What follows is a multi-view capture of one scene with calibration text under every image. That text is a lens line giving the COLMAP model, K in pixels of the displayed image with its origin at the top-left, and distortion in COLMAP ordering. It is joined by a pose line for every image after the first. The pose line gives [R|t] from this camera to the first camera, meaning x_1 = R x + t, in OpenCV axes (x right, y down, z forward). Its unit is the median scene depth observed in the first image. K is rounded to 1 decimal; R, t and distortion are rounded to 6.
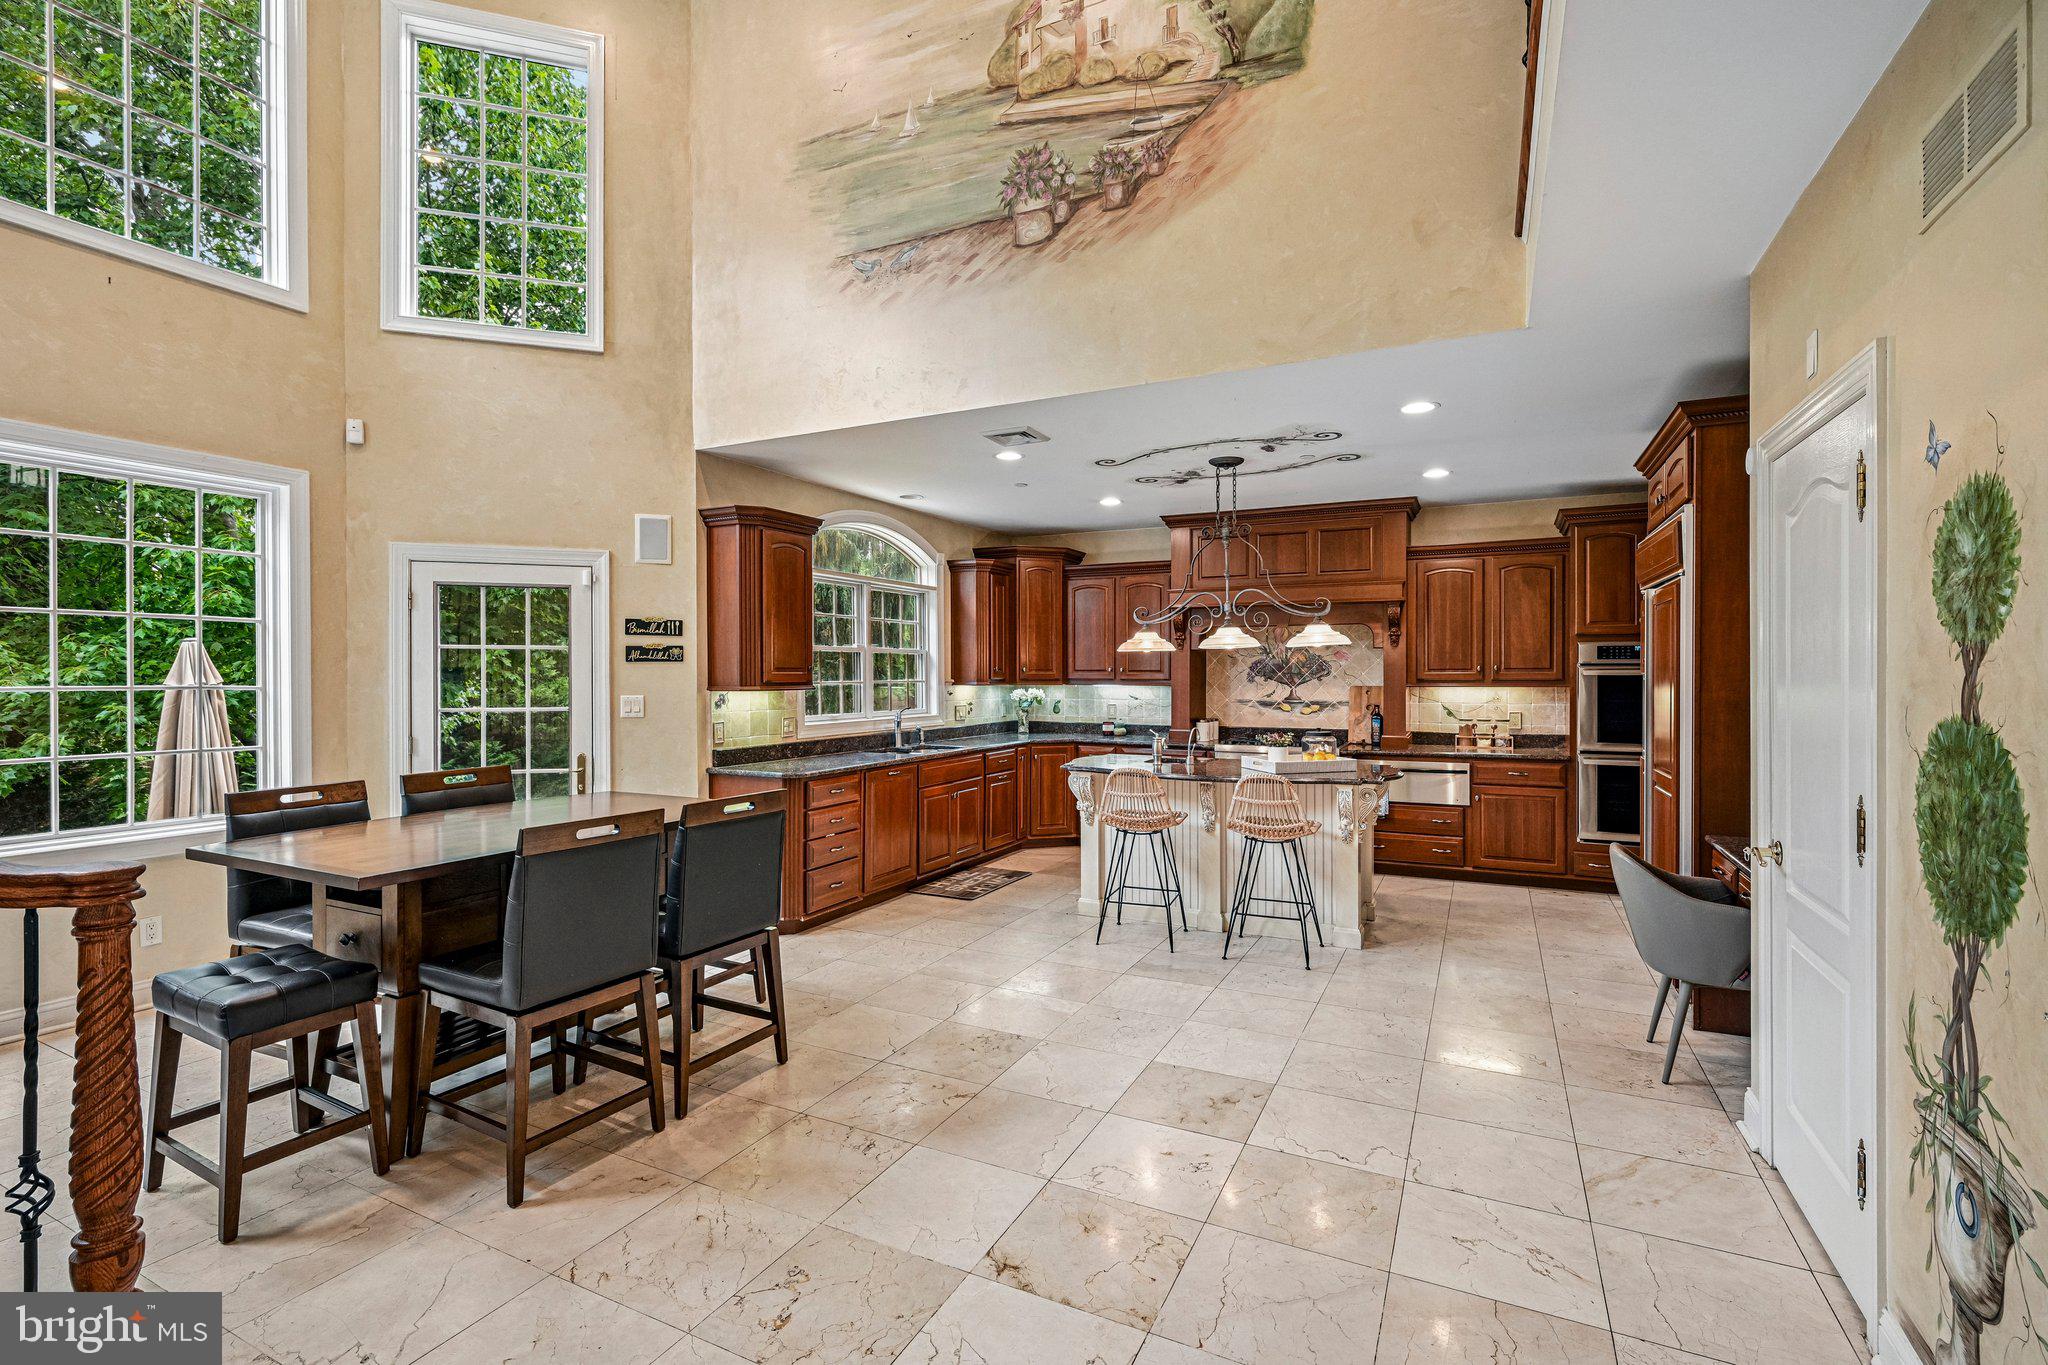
lens RADIAL K [[930.8, 0, 1026.7], [0, 930.8, 675.9], [0, 0, 1]] dist [0.002063, -0.000204]
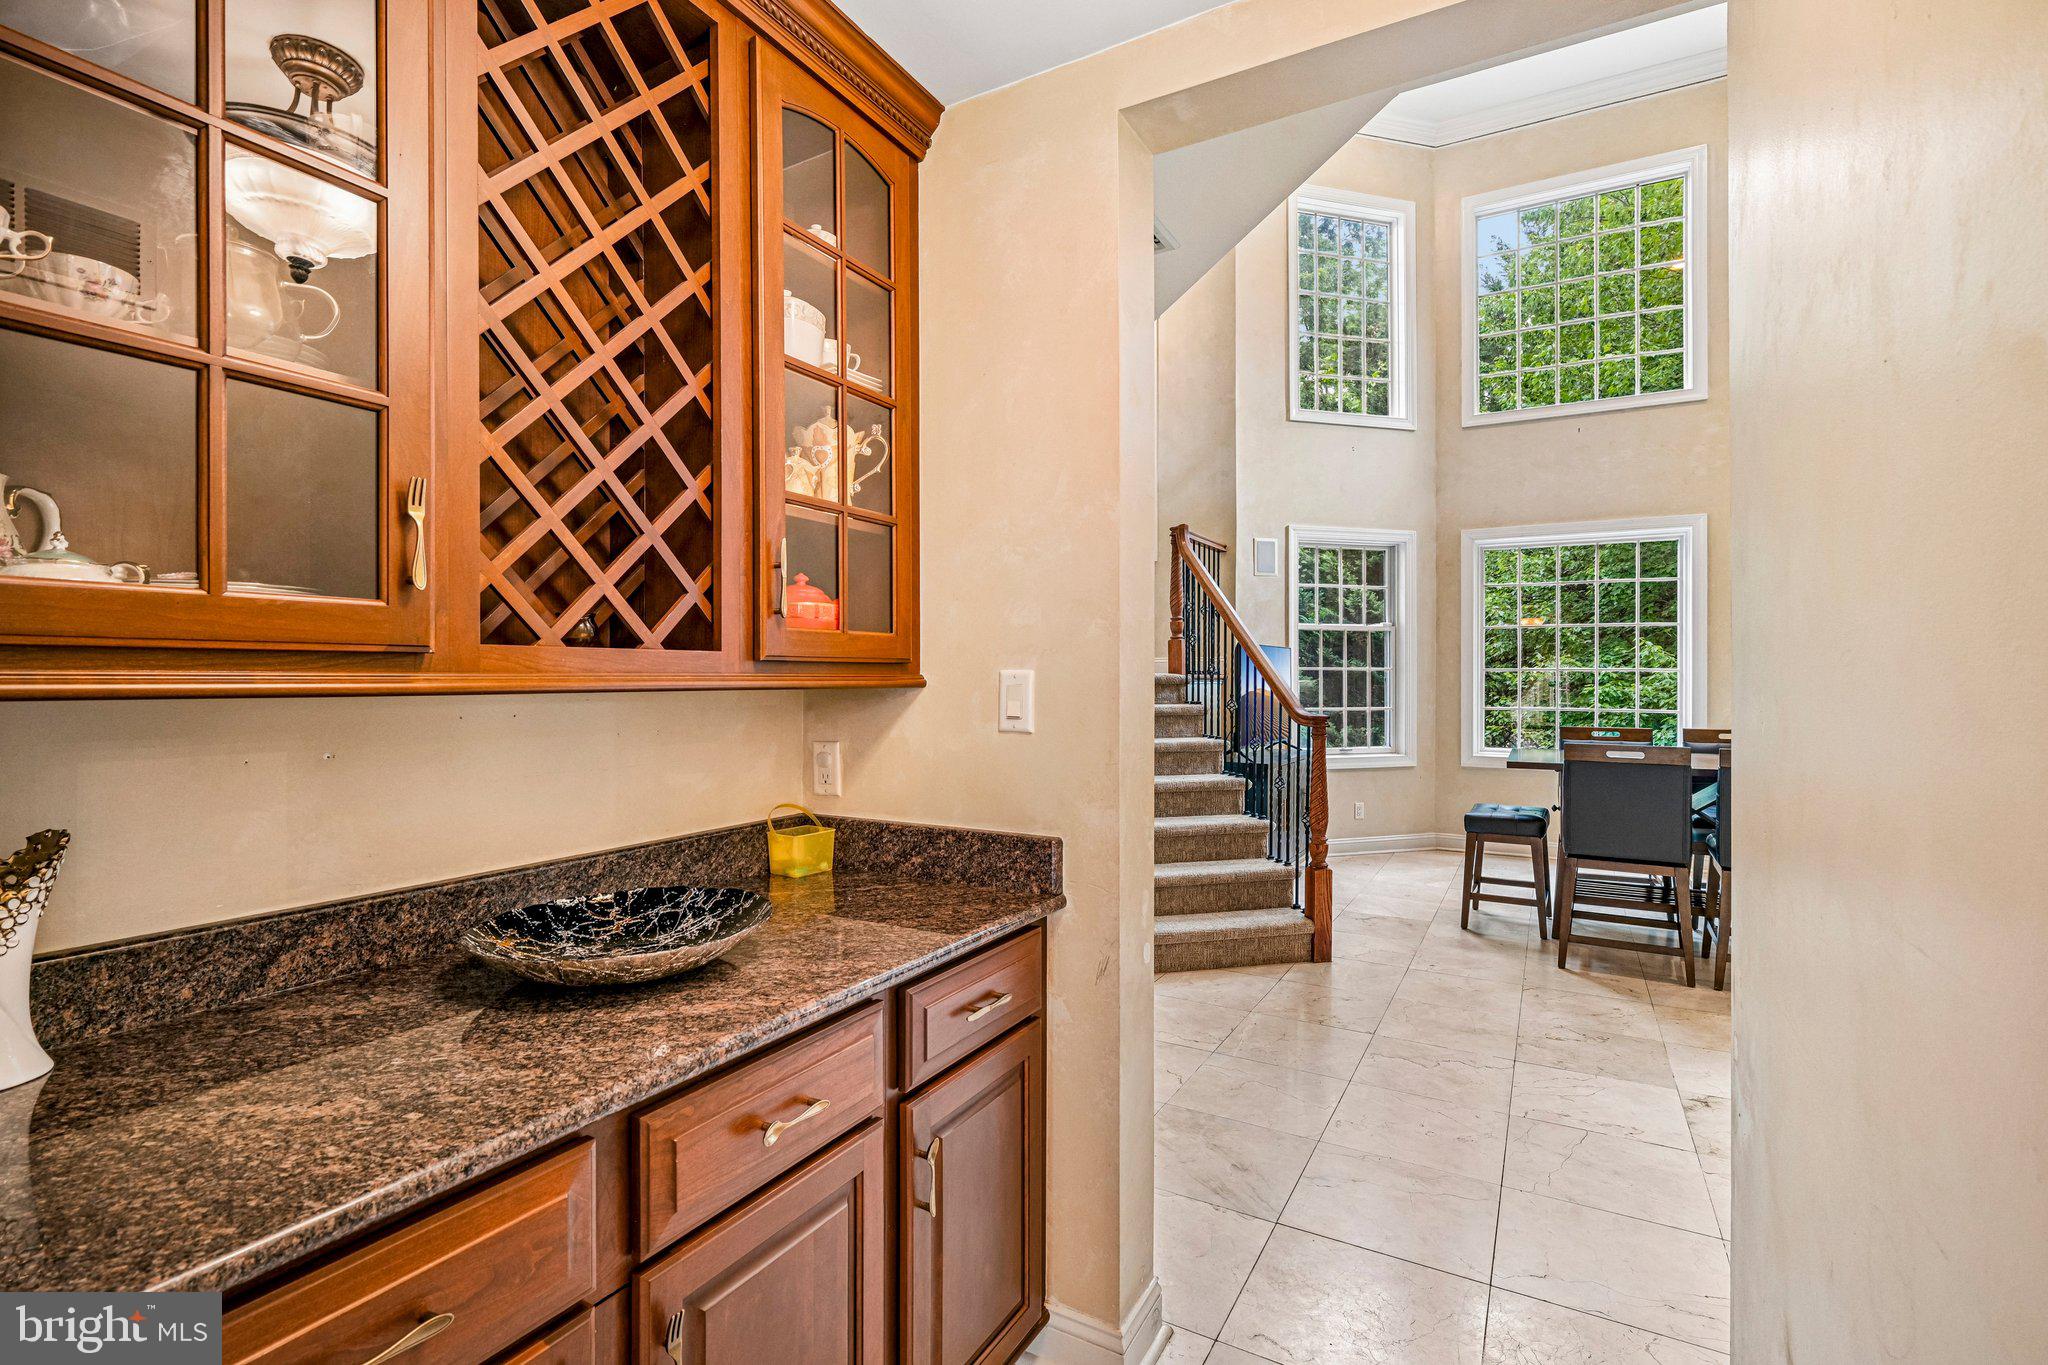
lens RADIAL K [[930.8, 0, 1022.2], [0, 930.8, 678.7], [0, 0, 1]] dist [0.002063, -0.000204]
pose [[-0.056898, 0.001537, -0.998379, 0.445894], [-0.006229, 0.999979, 0.001894, 0.019270], [0.998361, 0.006327, -0.056887, 0.046596]]
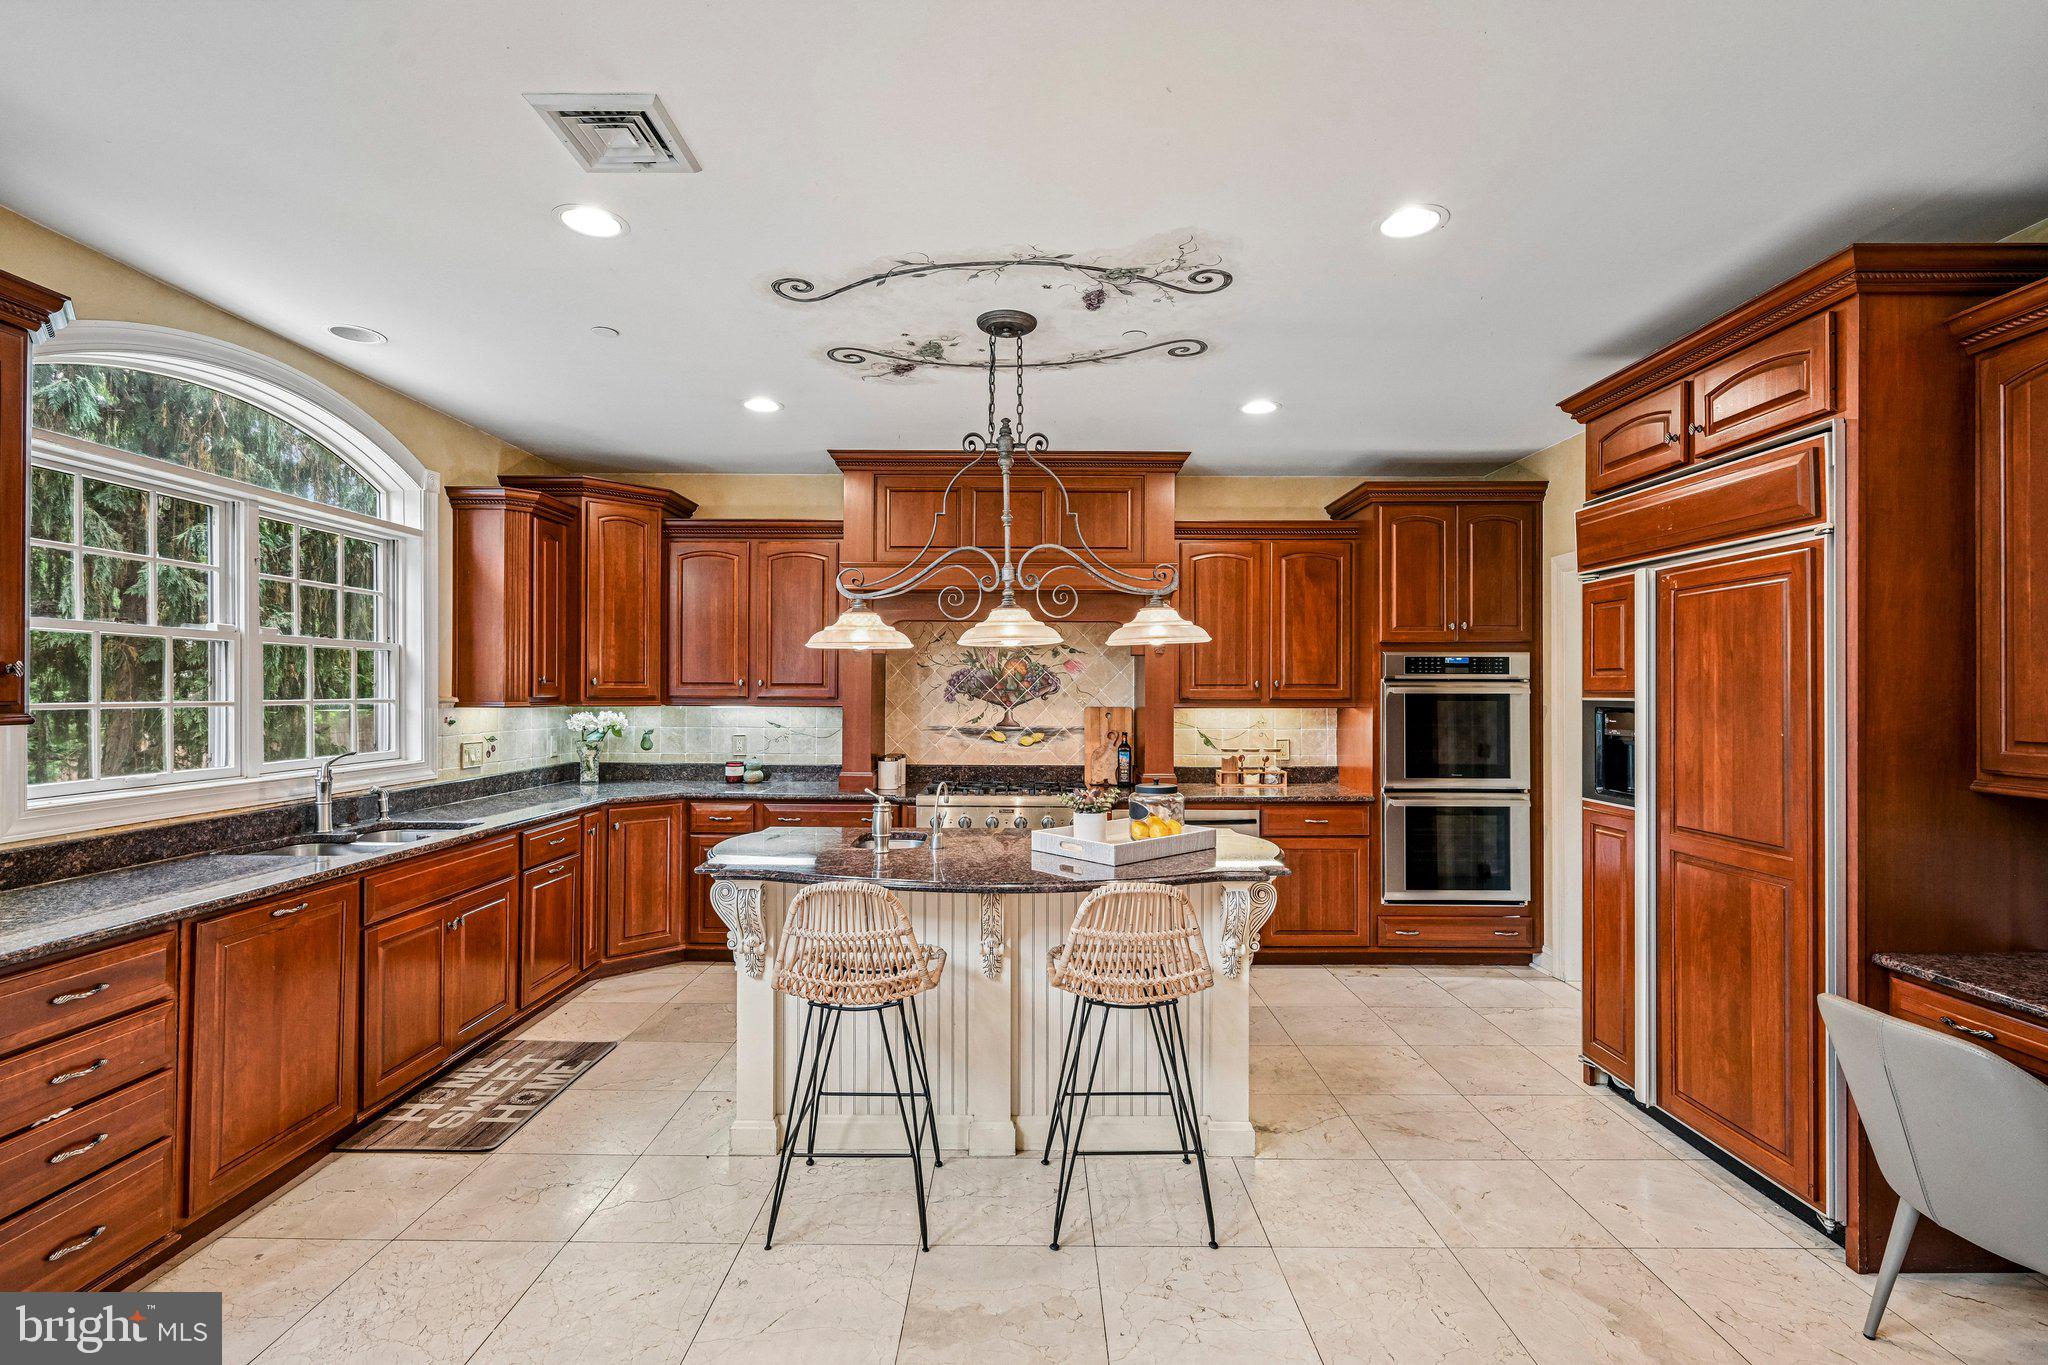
lens RADIAL K [[930.8, 0, 1039.2], [0, 930.8, 684.4], [0, 0, 1]] dist [0.002063, -0.000204]
pose [[0.890683, 0.007559, 0.454563, -0.024168], [-0.003560, 0.999947, -0.009653, 0.000343], [-0.454612, 0.006979, 0.890662, 0.384916]]
